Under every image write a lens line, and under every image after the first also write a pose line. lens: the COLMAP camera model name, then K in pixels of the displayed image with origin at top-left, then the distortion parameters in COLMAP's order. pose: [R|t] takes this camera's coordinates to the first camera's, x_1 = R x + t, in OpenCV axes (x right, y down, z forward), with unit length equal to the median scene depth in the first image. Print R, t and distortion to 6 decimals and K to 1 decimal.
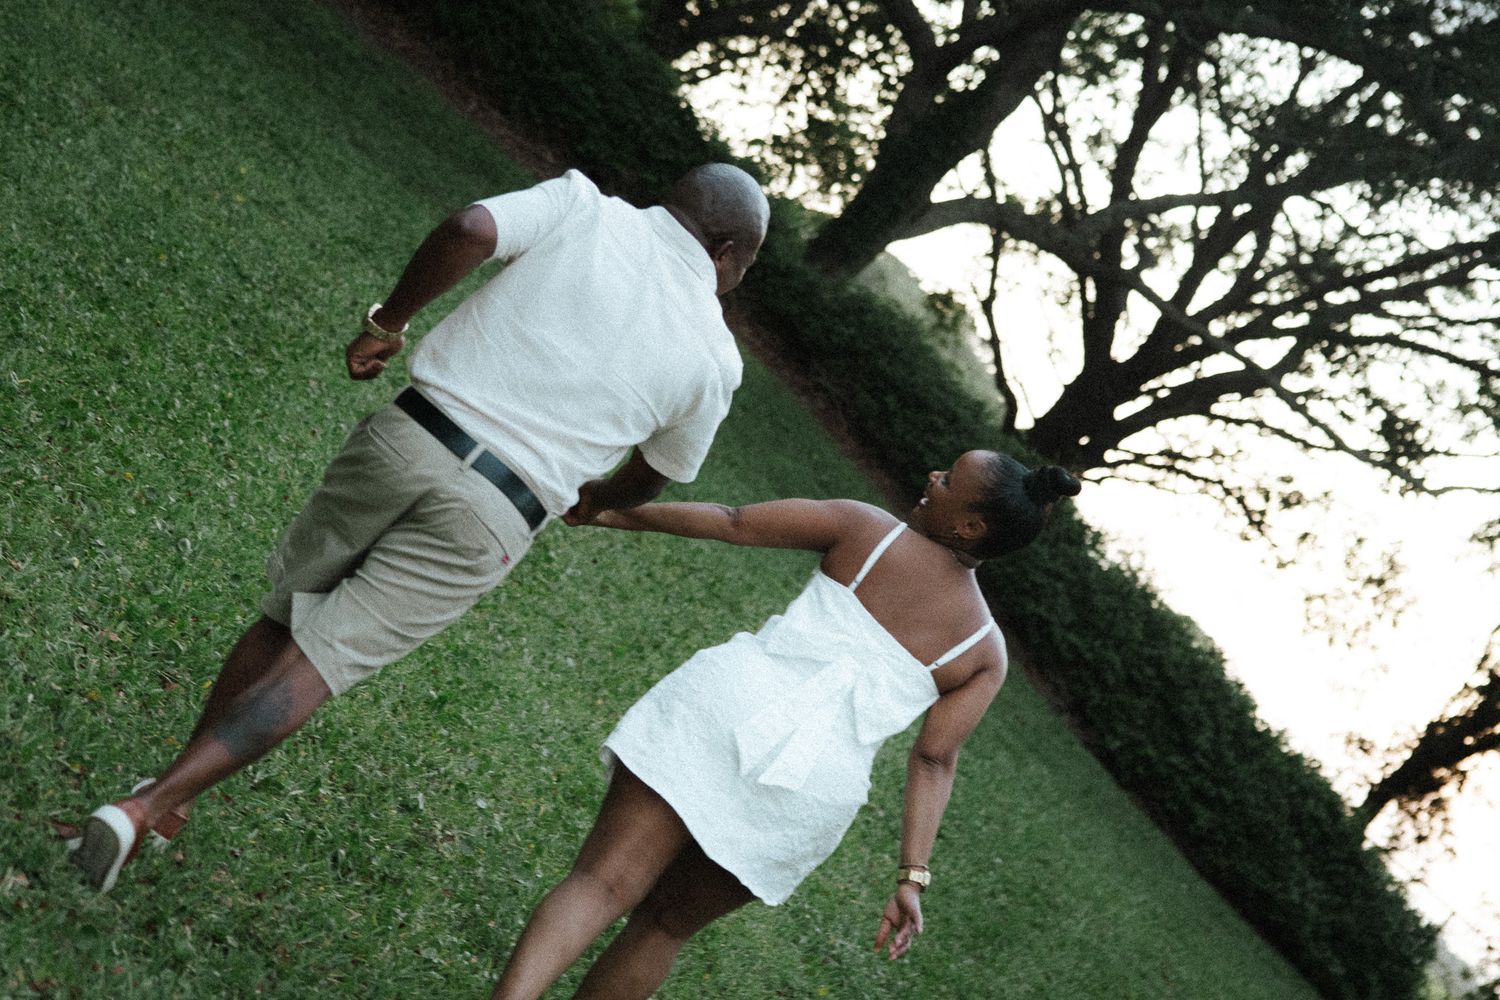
lens RADIAL K [[3558.3, 0, 749.3], [0, 3558.3, 502.2], [0, 0, 1]] dist [-0.181060, 0.000000]
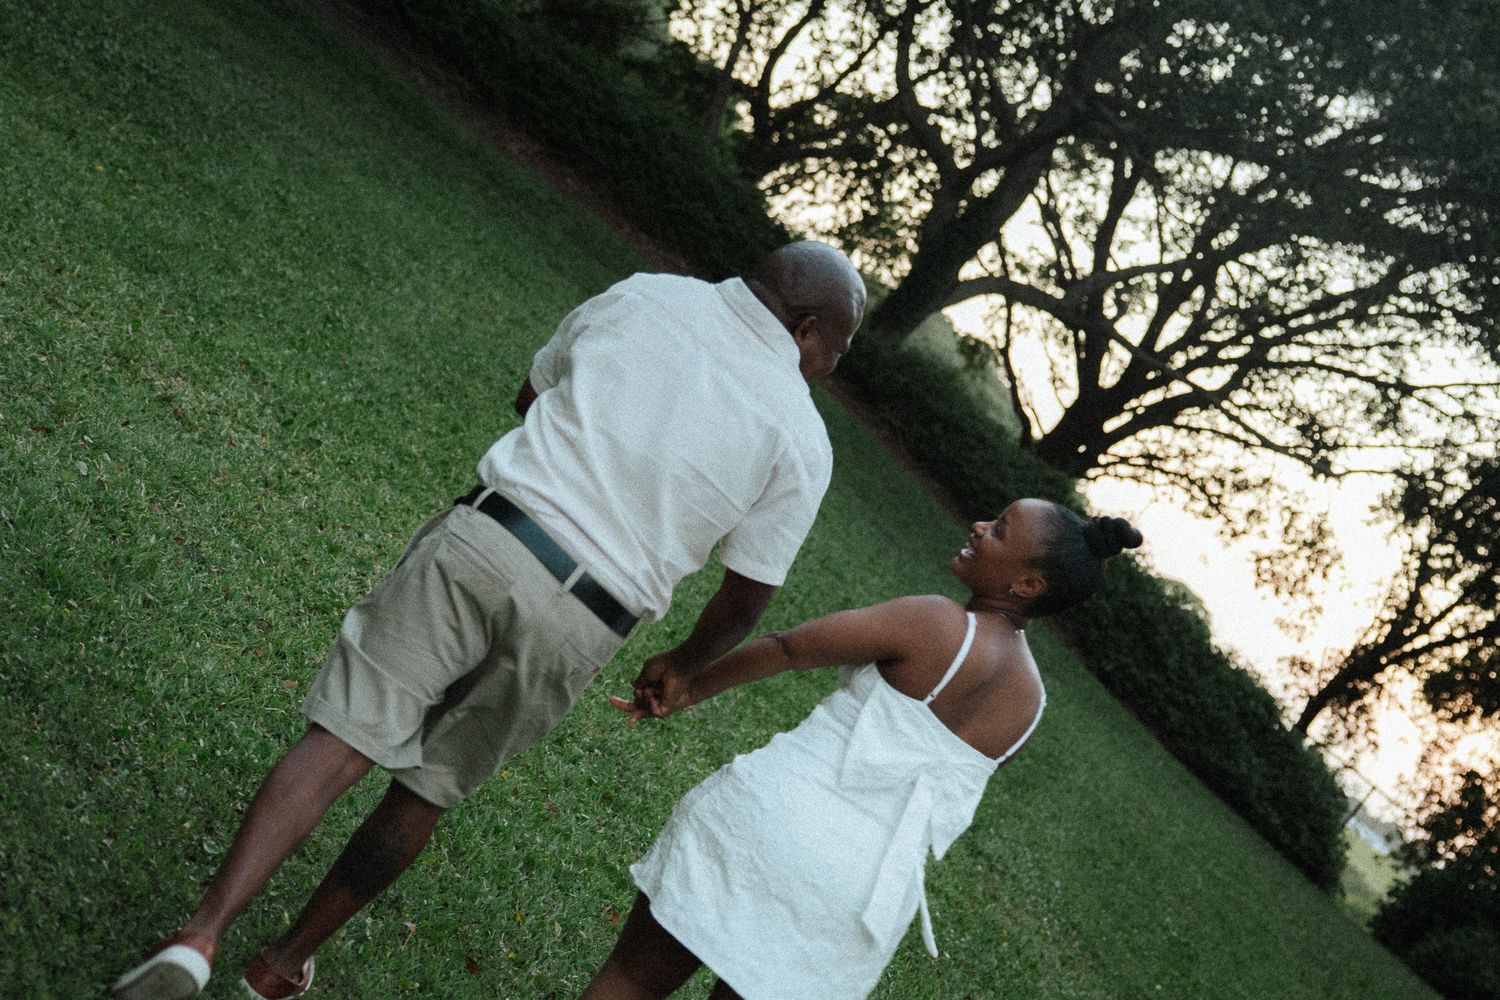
lens RADIAL K [[2982.5, 0, 756.4], [0, 2982.5, 496.8], [0, 0, 1]] dist [-0.050987, 0.000000]
pose [[0.998701, -0.046559, -0.020687, -0.005865], [0.046465, 0.998907, -0.004998, 0.000682], [0.020897, 0.004030, 0.999774, -0.128051]]
